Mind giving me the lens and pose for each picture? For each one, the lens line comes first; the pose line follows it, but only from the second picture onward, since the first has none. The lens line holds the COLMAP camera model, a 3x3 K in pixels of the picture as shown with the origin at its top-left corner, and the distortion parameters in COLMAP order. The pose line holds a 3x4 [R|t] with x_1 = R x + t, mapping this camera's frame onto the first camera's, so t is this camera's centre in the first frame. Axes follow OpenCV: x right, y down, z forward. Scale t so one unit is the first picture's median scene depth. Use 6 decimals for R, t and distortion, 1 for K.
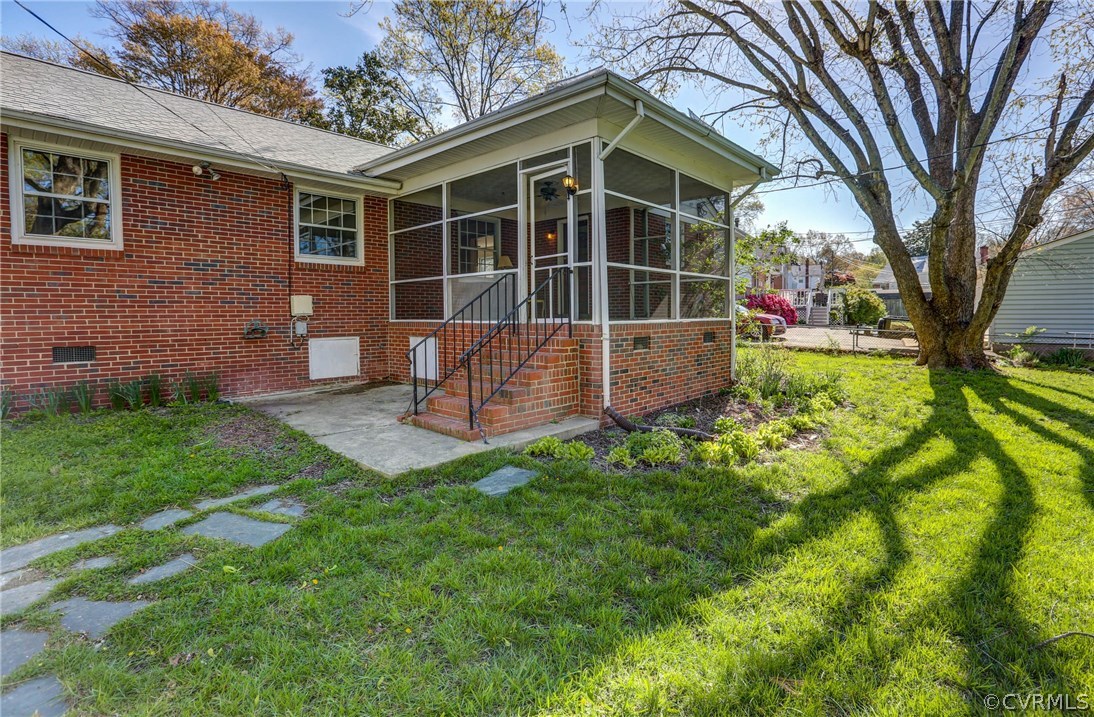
lens RADIAL K [[509.5, 0, 548.5], [0, 509.5, 335.5], [0, 0, 1]] dist [-0.023303, 0.000859]
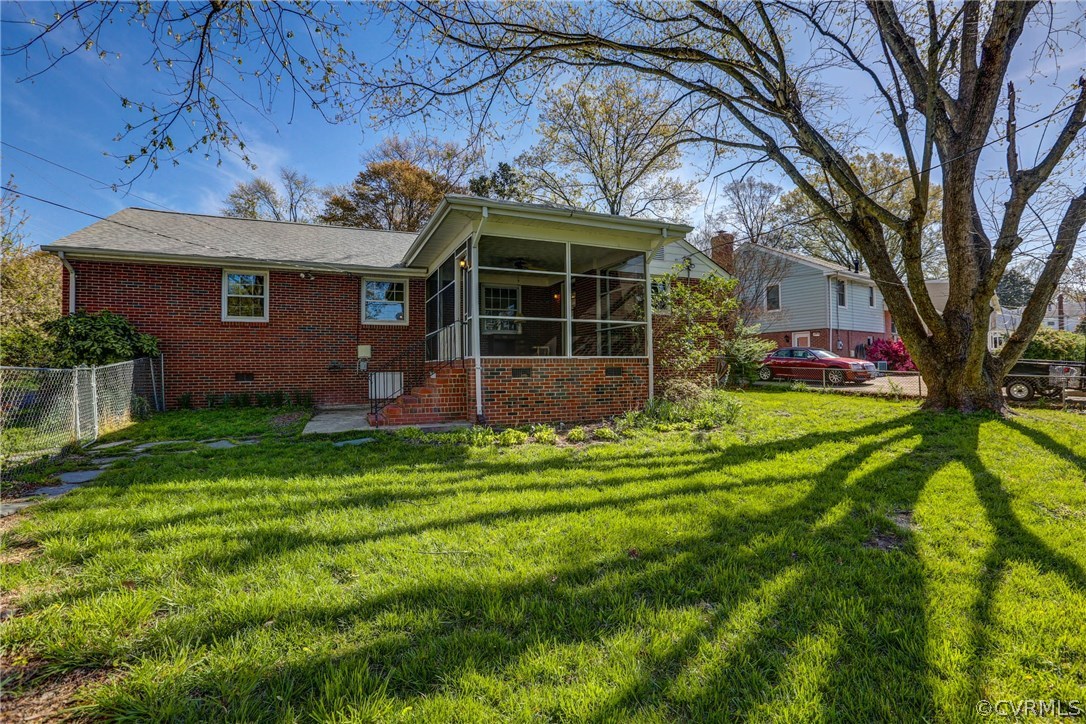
lens RADIAL K [[496.4, 0, 543.0], [0, 496.4, 362.0], [0, 0, 1]] dist [-0.052479, 0.025840]
pose [[0.901996, -0.010360, -0.431620, 0.689477], [-0.014836, 0.998378, -0.054967, 0.050268], [0.431489, 0.055984, 0.900379, -0.151859]]
